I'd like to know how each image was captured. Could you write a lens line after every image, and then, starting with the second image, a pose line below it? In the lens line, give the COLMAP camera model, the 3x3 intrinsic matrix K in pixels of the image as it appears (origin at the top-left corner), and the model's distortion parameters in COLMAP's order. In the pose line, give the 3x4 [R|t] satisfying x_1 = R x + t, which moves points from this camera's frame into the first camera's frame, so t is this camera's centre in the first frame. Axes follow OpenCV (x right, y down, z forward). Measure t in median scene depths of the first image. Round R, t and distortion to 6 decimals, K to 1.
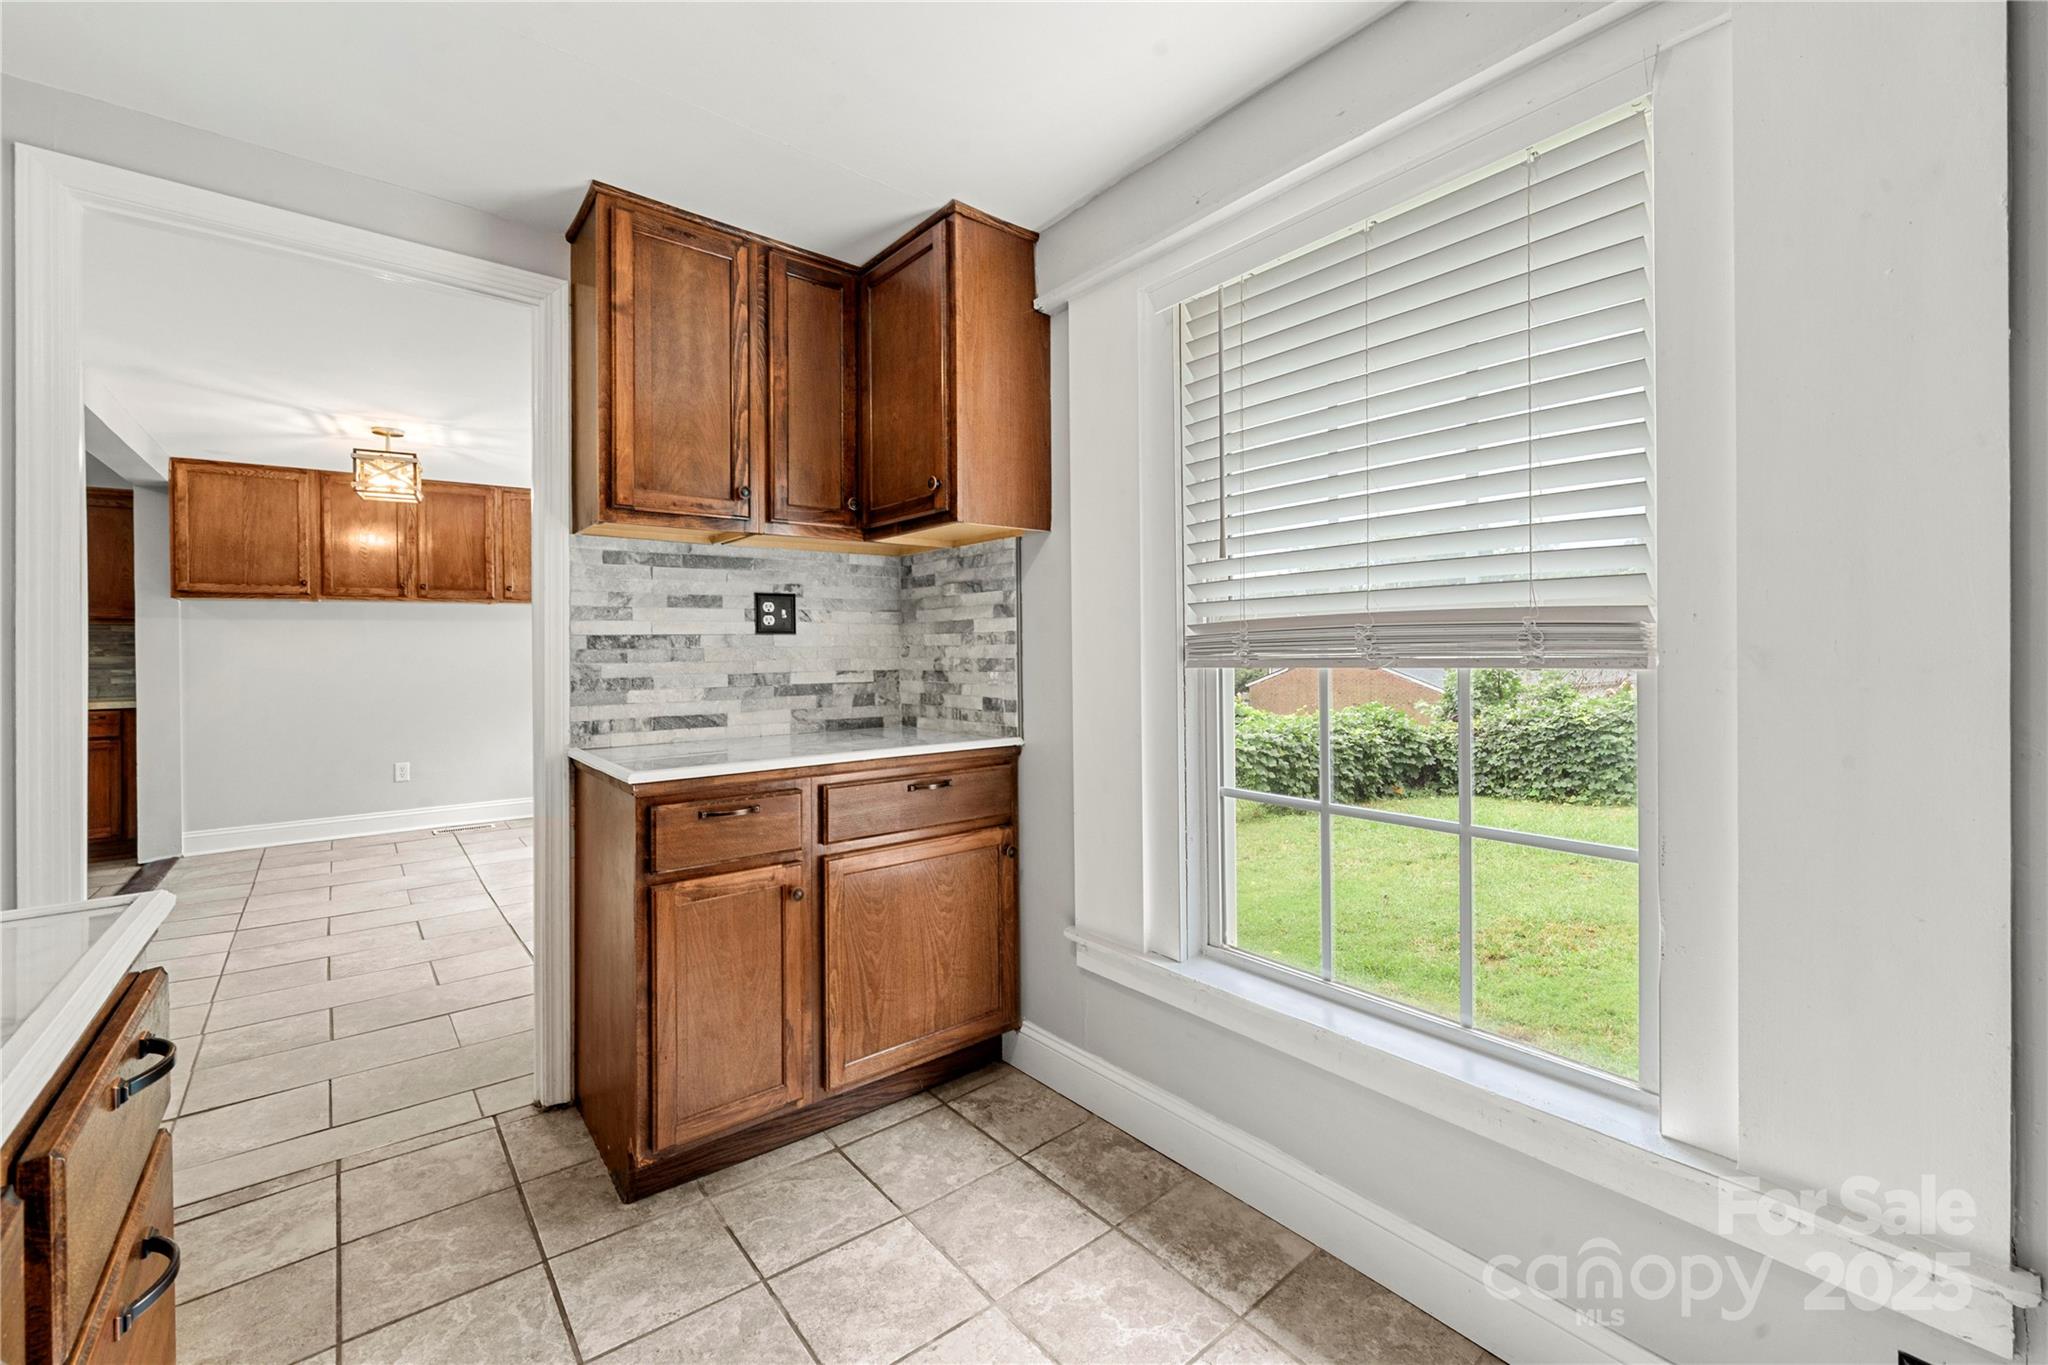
lens RADIAL K [[826.3, 0, 1020.4], [0, 826.3, 650.5], [0, 0, 1]] dist [0.000085, -0.000009]
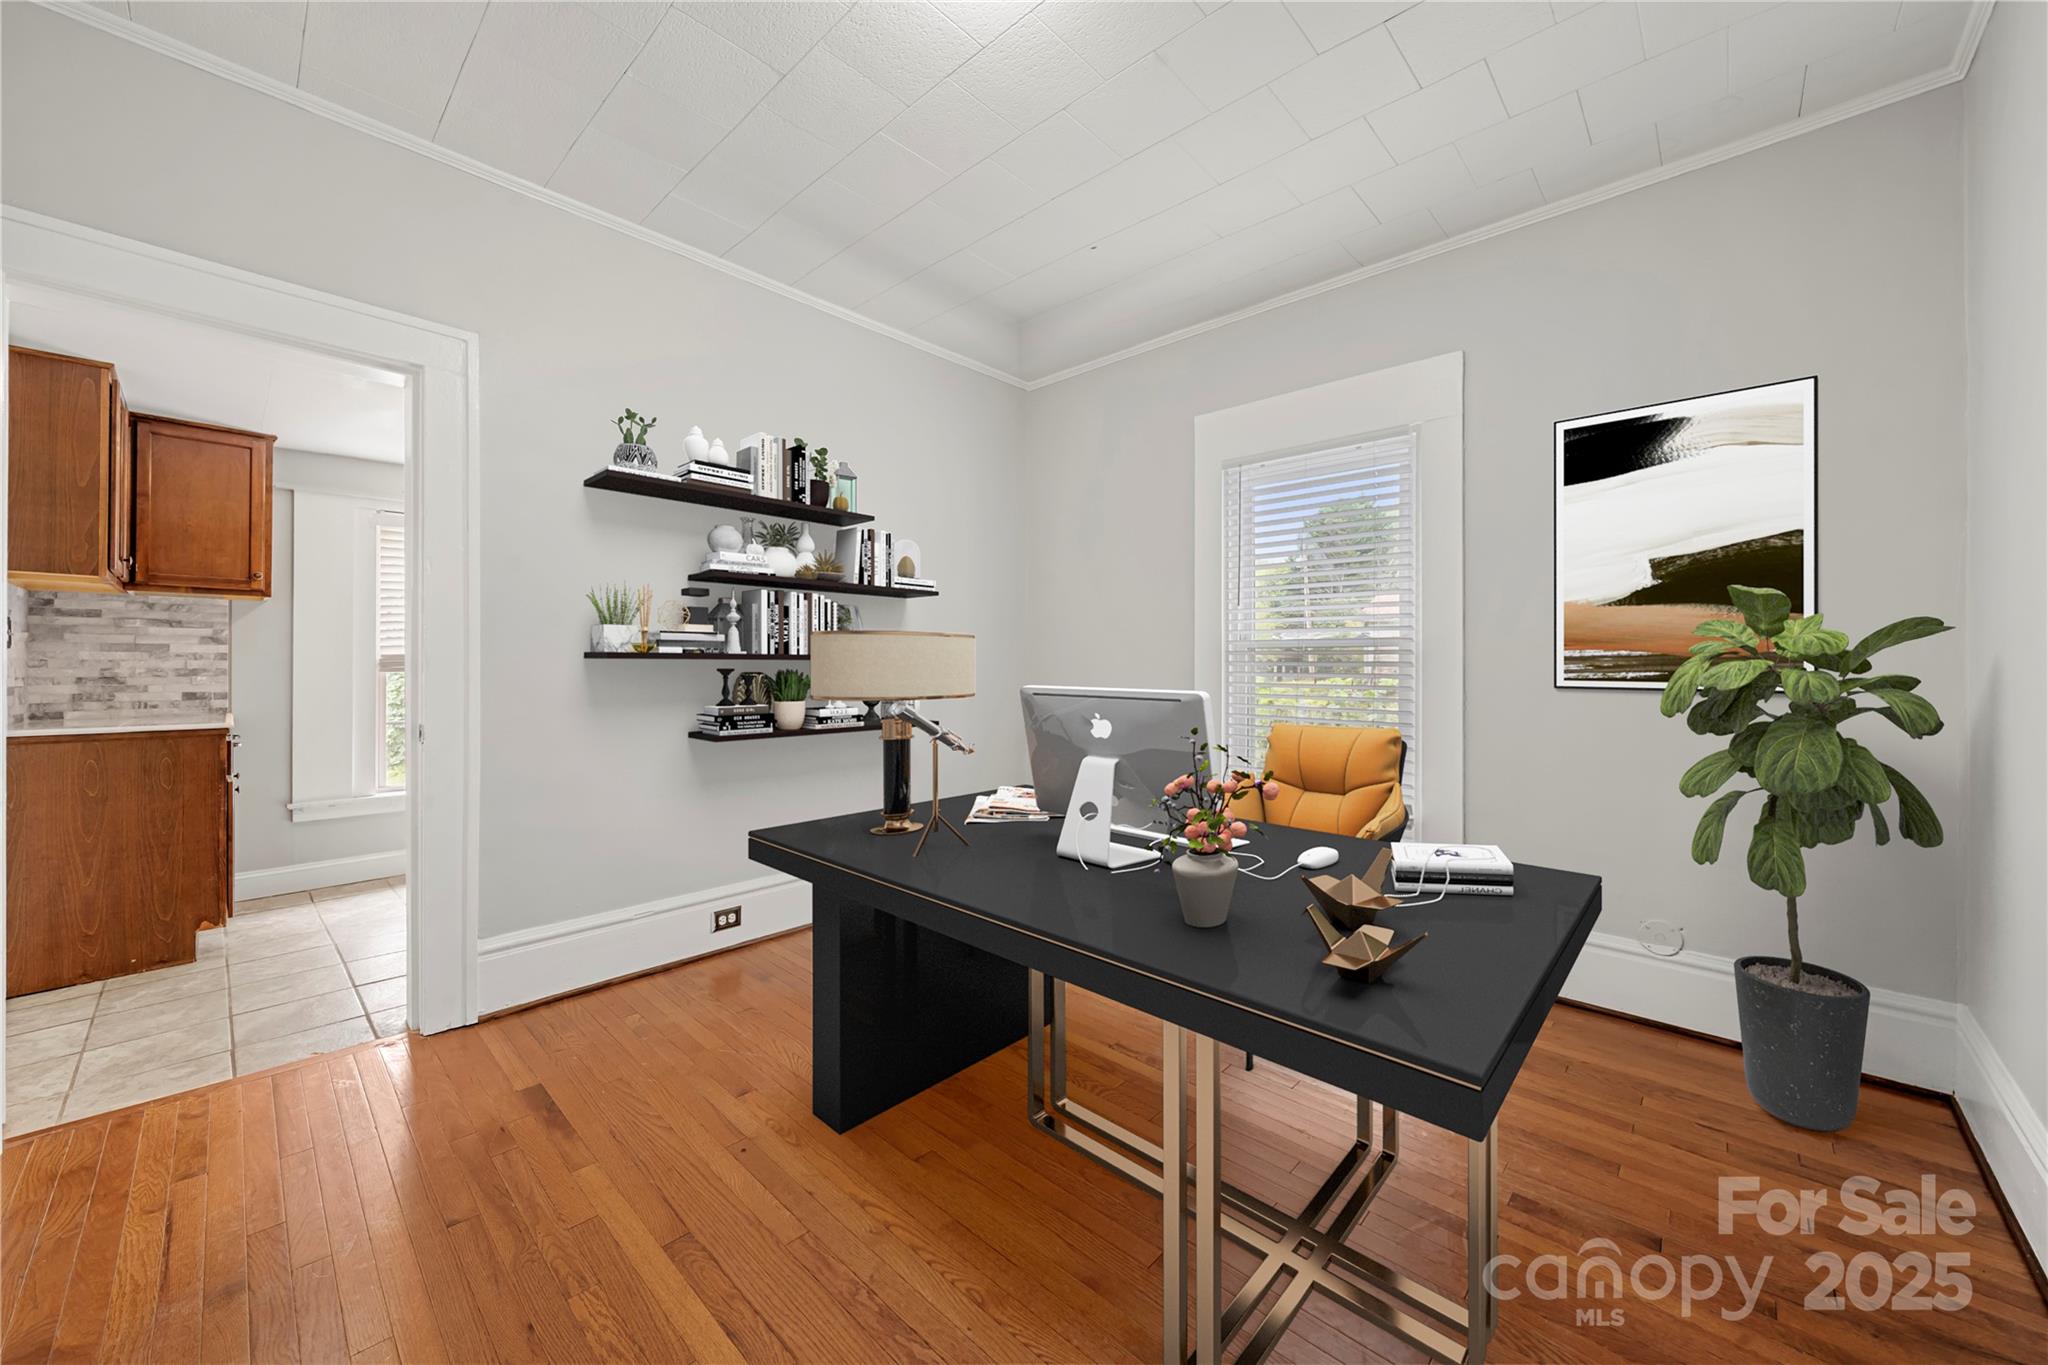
lens RADIAL K [[759.3, 0, 1021.4], [0, 759.3, 666.5], [0, 0, 1]] dist [-0.000288, -0.000046]
pose [[-0.136411, 0.010682, 0.990595, -1.700101], [0.001546, 0.999943, -0.010570, 0.023392], [-0.990651, 0.000090, -0.136420, -0.418033]]
